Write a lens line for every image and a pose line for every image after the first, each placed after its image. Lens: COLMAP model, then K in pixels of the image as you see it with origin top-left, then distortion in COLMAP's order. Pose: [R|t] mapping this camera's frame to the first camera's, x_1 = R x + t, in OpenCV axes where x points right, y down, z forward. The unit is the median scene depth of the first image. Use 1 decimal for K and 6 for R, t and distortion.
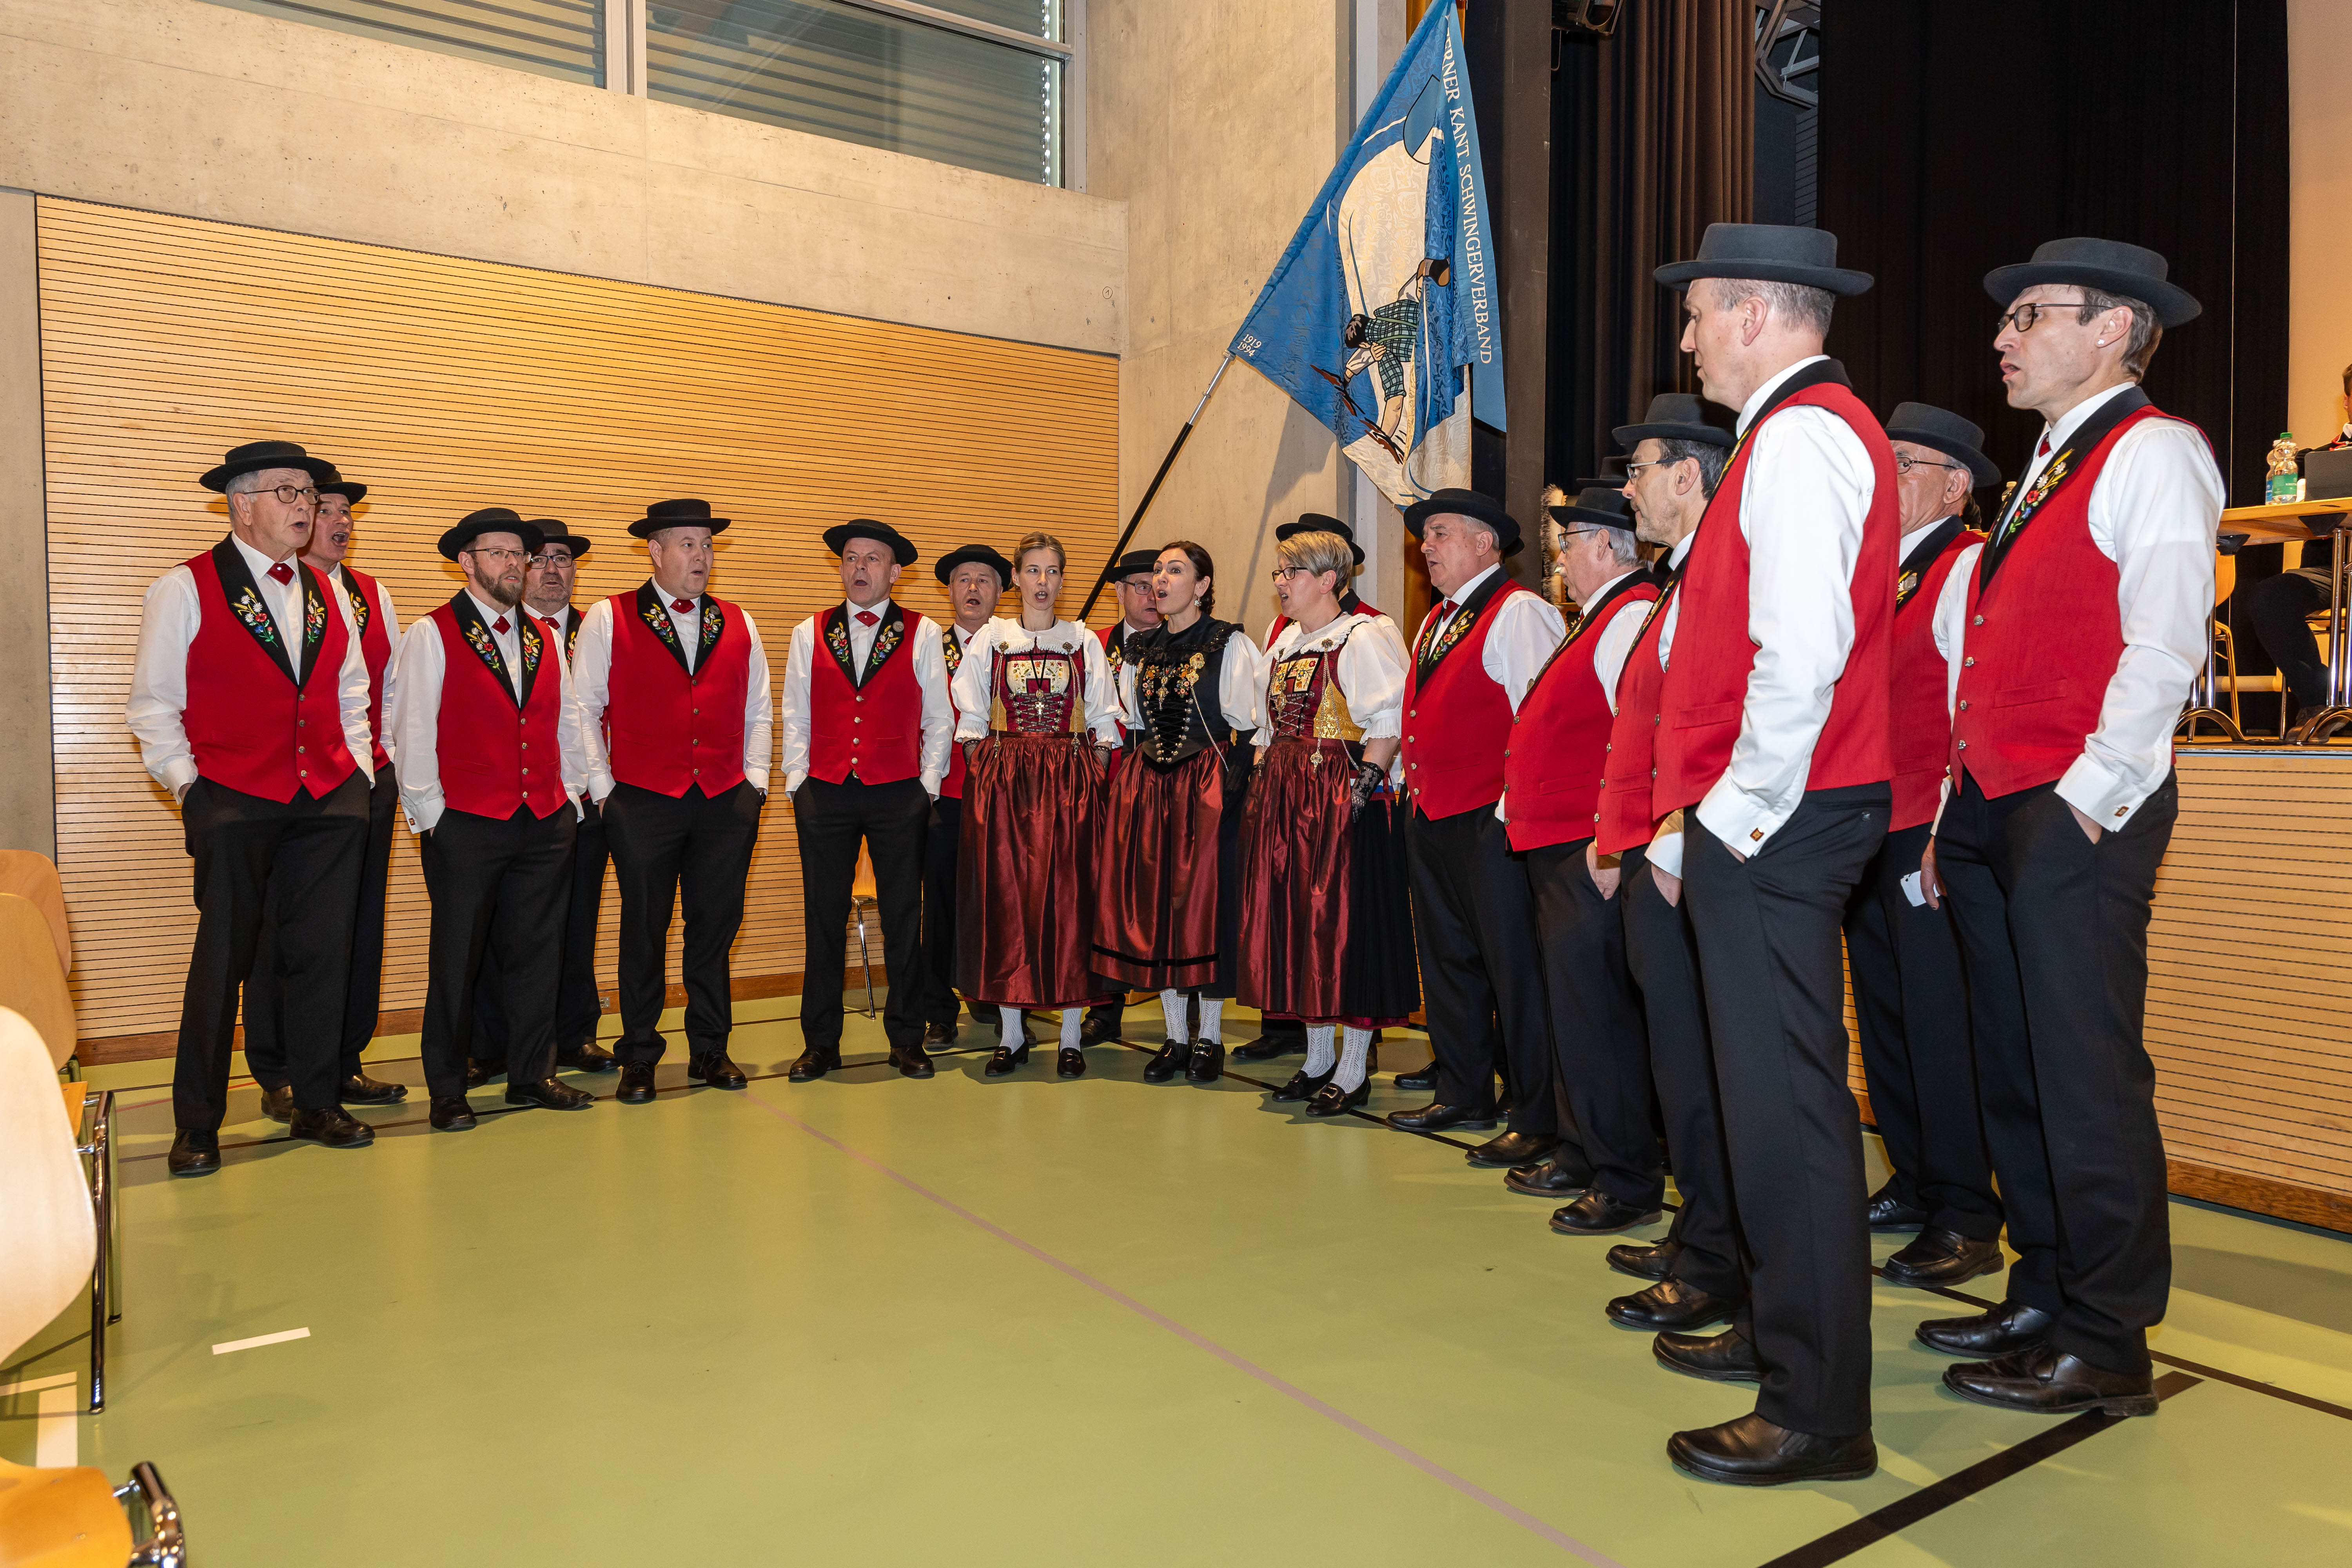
lens RADIAL K [[1610.6, 0, 1176.0], [0, 1610.6, 784.0], [0, 0, 1]] dist [0.000082, 0.000020]
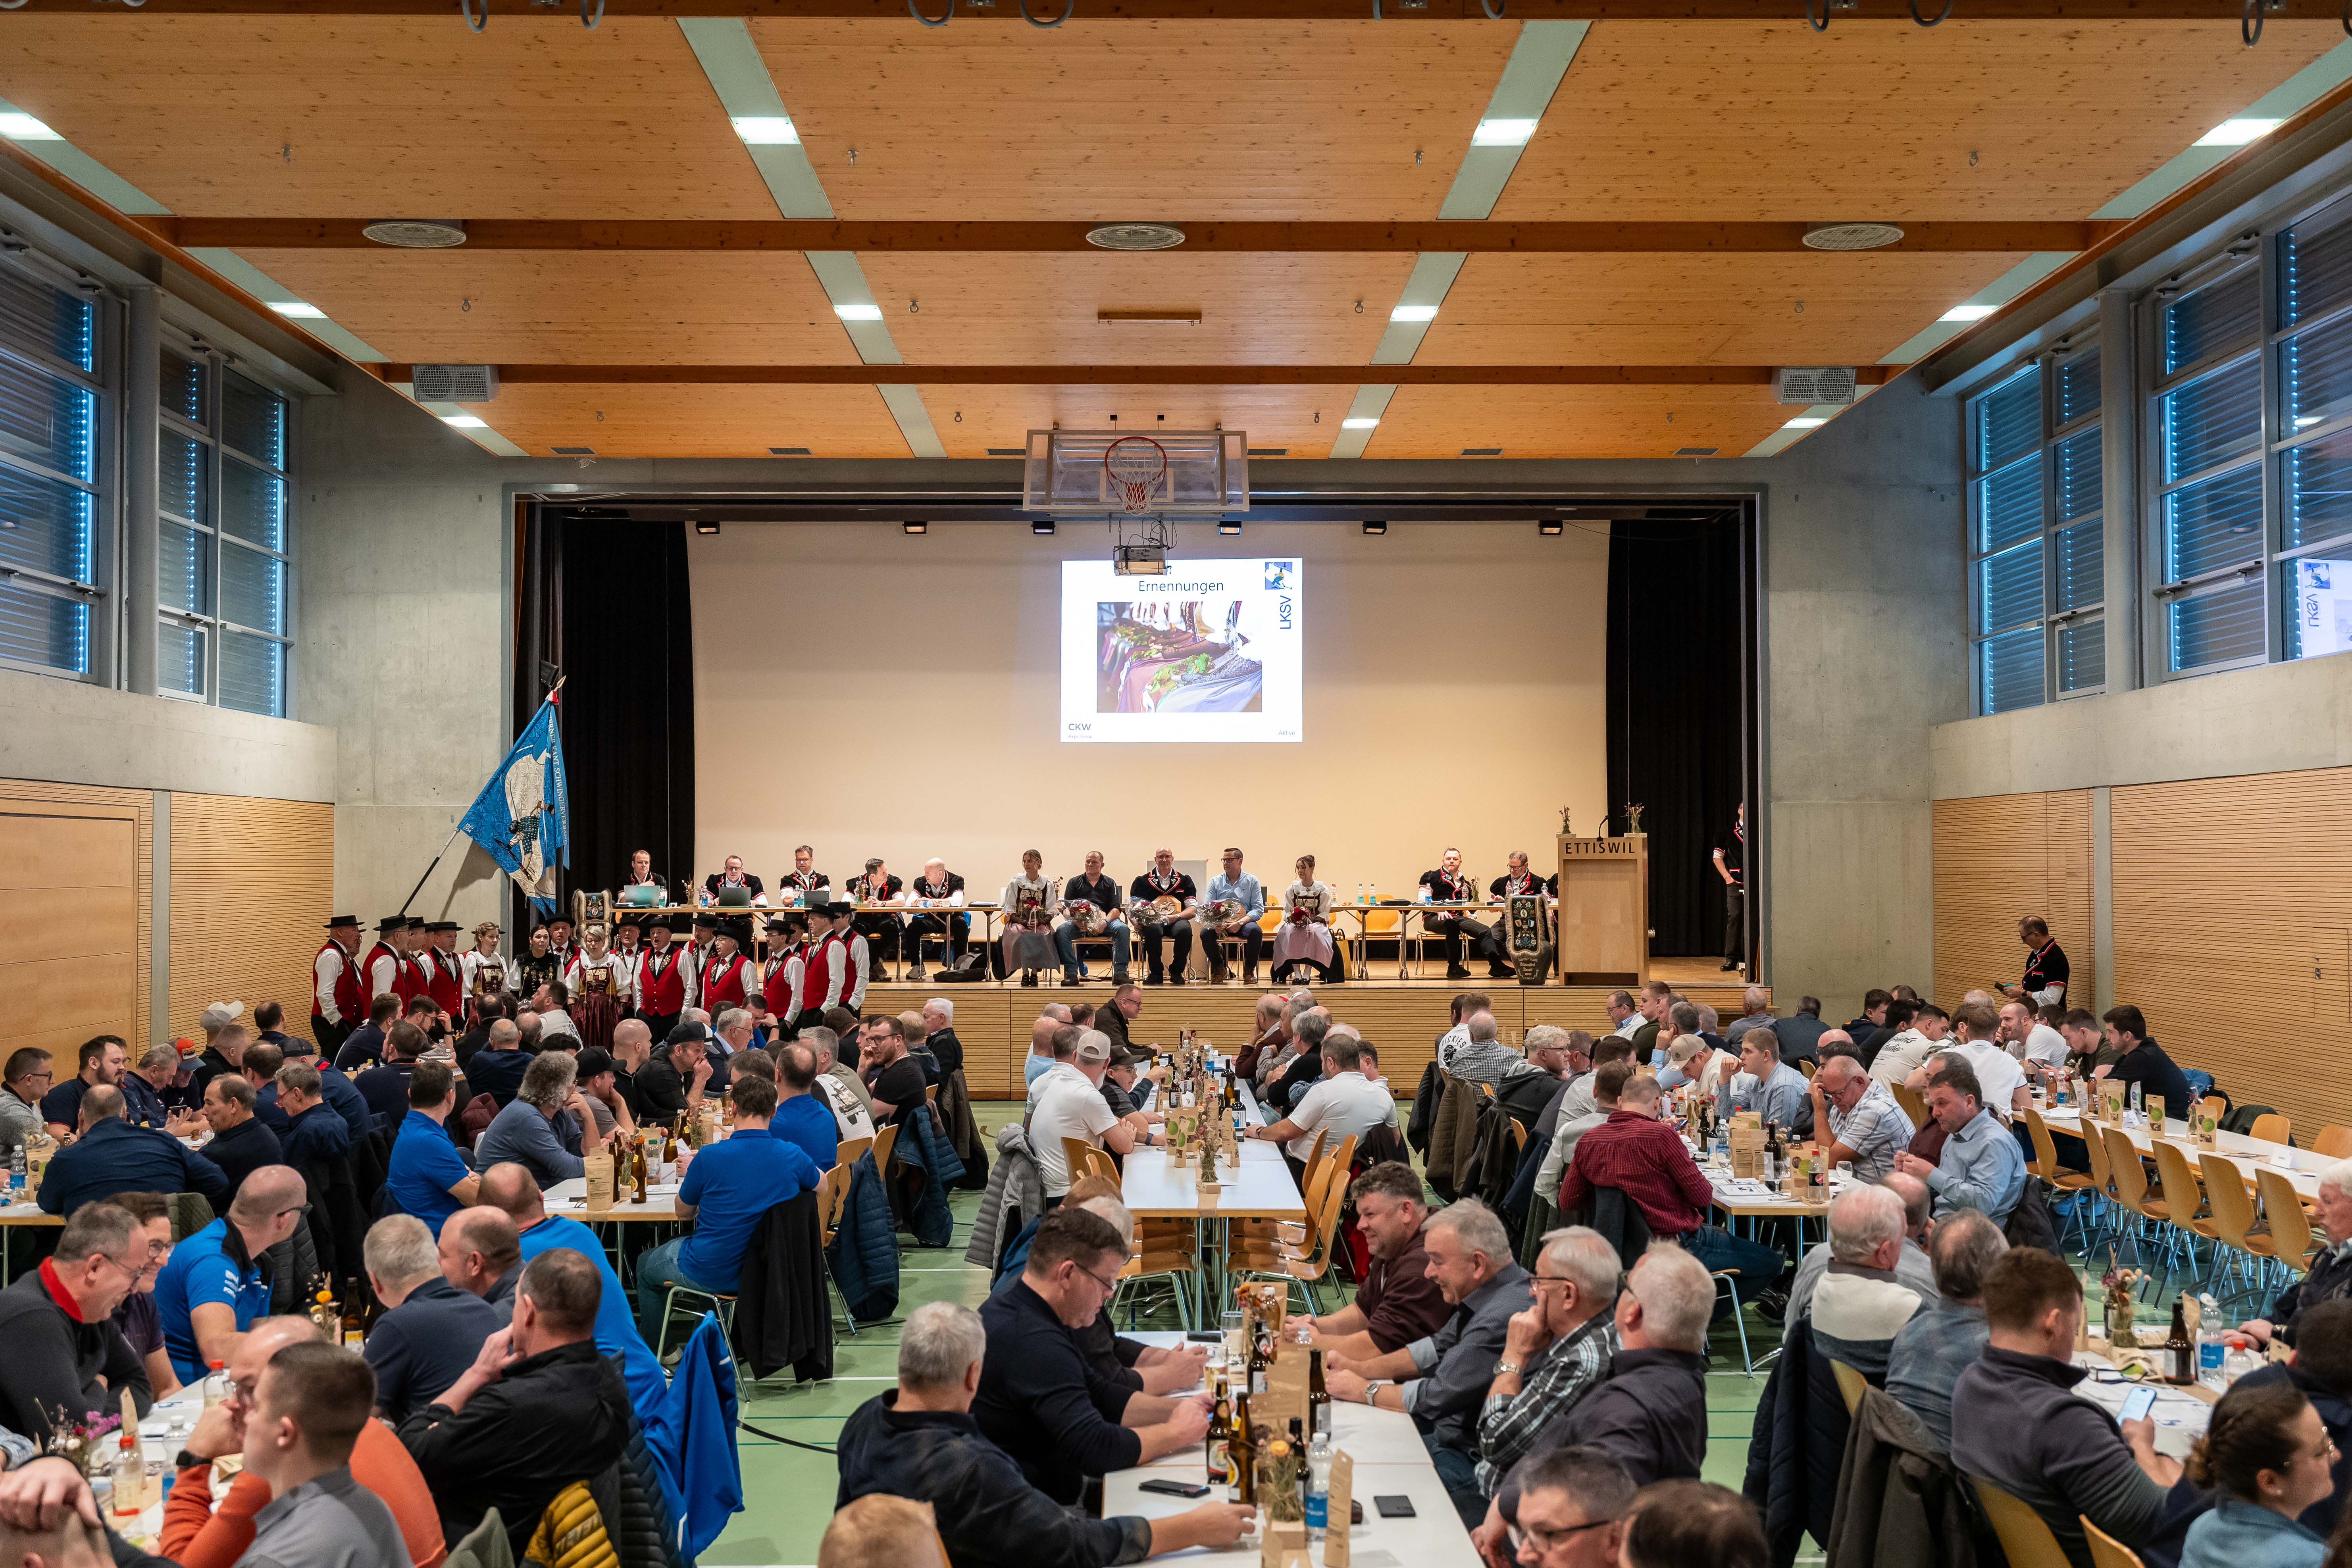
lens RADIAL K [[2576.4, 0, 1176.0], [0, 2576.4, 784.0], [0, 0, 1]] dist [-0.006684, -0.004024]
pose [[0.553153, 0.025104, 0.832702, -2.659863], [0.032121, 0.998160, -0.051431, -0.108622], [-0.832460, 0.055197, 0.551328, -2.073384]]
